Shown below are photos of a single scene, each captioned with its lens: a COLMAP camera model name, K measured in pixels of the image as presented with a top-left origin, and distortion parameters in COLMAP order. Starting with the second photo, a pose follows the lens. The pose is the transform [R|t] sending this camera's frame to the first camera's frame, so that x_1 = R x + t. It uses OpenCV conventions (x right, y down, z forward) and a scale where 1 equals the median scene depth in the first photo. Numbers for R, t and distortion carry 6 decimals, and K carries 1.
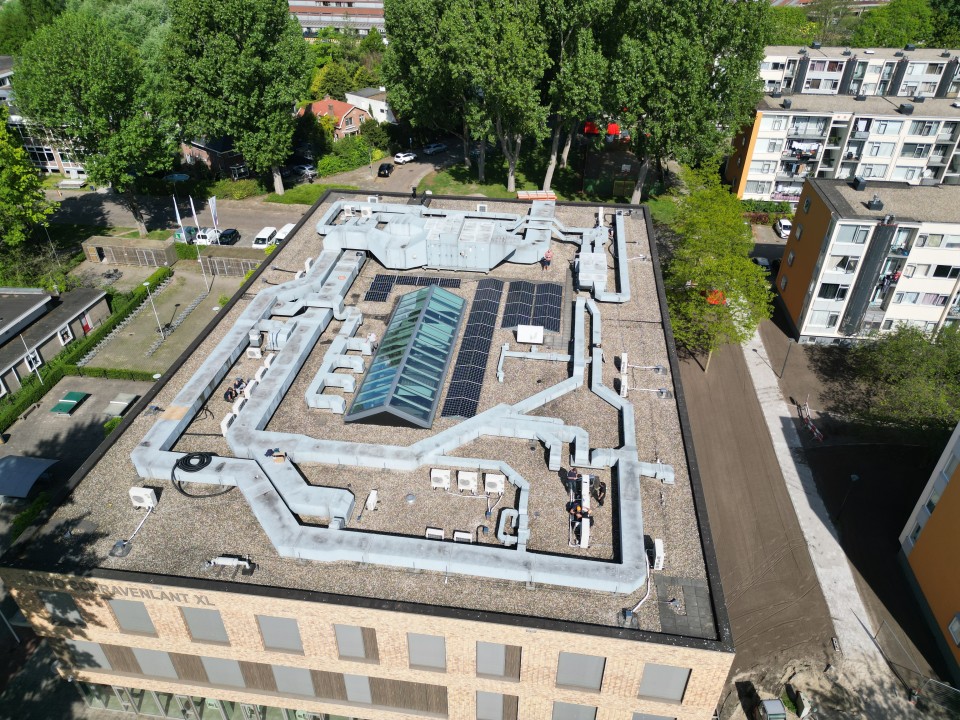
lens RADIAL K [[677.3, 0, 488.9], [0, 677.3, 356.3], [0, 0, 1]] dist [0.032798, -0.021645]
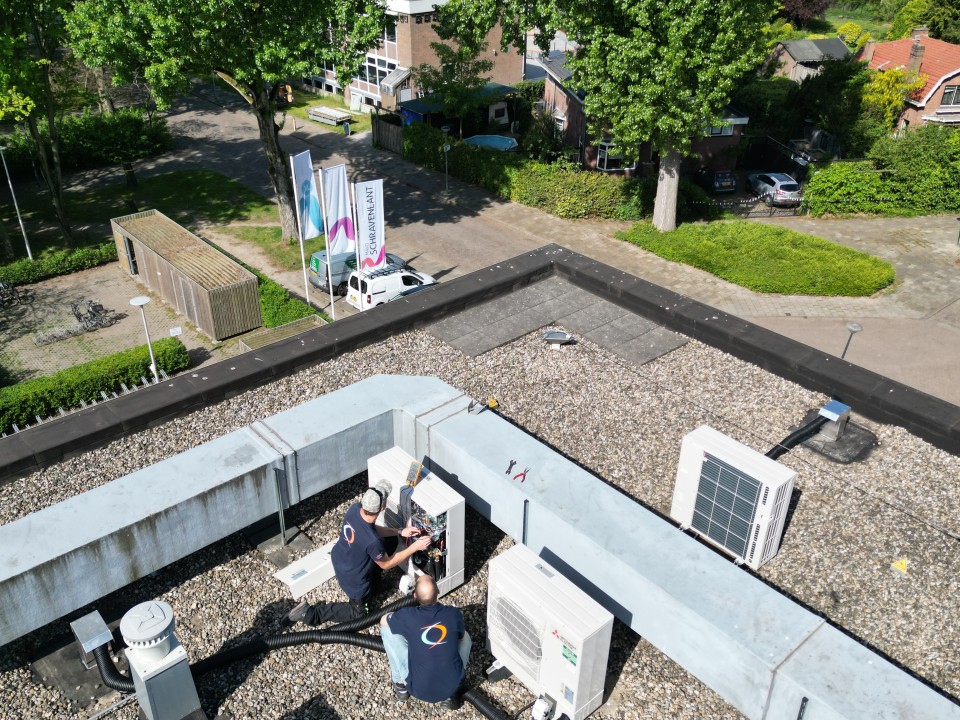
lens RADIAL K [[864.2, 0, 478.1], [0, 864.2, 359.1], [0, 0, 1]] dist [0.050807, -0.022864]
pose [[0.746161, 0.331756, -0.577220, -0.085777], [-0.377194, 0.925084, 0.044098, -0.154615], [0.548606, 0.184820, 0.815397, 0.571386]]
